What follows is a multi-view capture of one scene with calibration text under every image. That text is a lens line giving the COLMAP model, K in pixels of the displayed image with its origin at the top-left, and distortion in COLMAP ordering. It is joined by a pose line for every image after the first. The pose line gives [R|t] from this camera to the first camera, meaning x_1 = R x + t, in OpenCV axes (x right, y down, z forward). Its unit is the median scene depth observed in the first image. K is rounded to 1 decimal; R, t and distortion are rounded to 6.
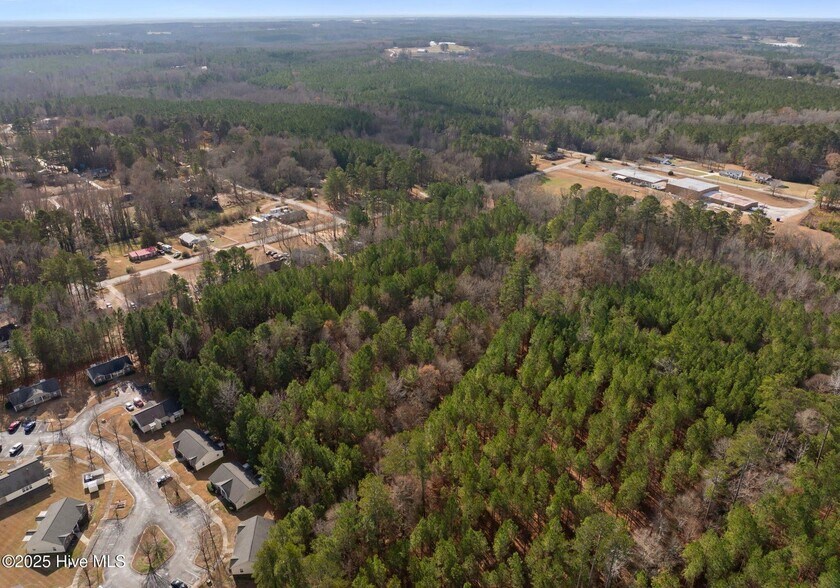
lens RADIAL K [[596.8, 0, 420.0], [0, 596.8, 294.0], [0, 0, 1]] dist [-0.060603, 0.039845]
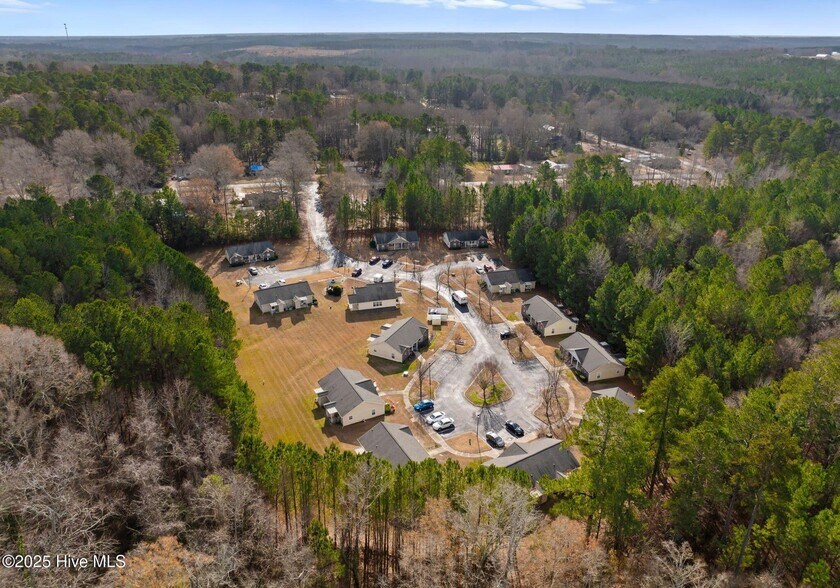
lens RADIAL K [[591.2, 0, 420.0], [0, 591.2, 294.0], [0, 0, 1]] dist [-0.048796, 0.002198]
pose [[0.849470, 0.210051, -0.484024, -0.130807], [-0.223341, 0.974253, 0.030827, 0.255043], [0.478037, 0.081916, 0.874511, 0.159969]]
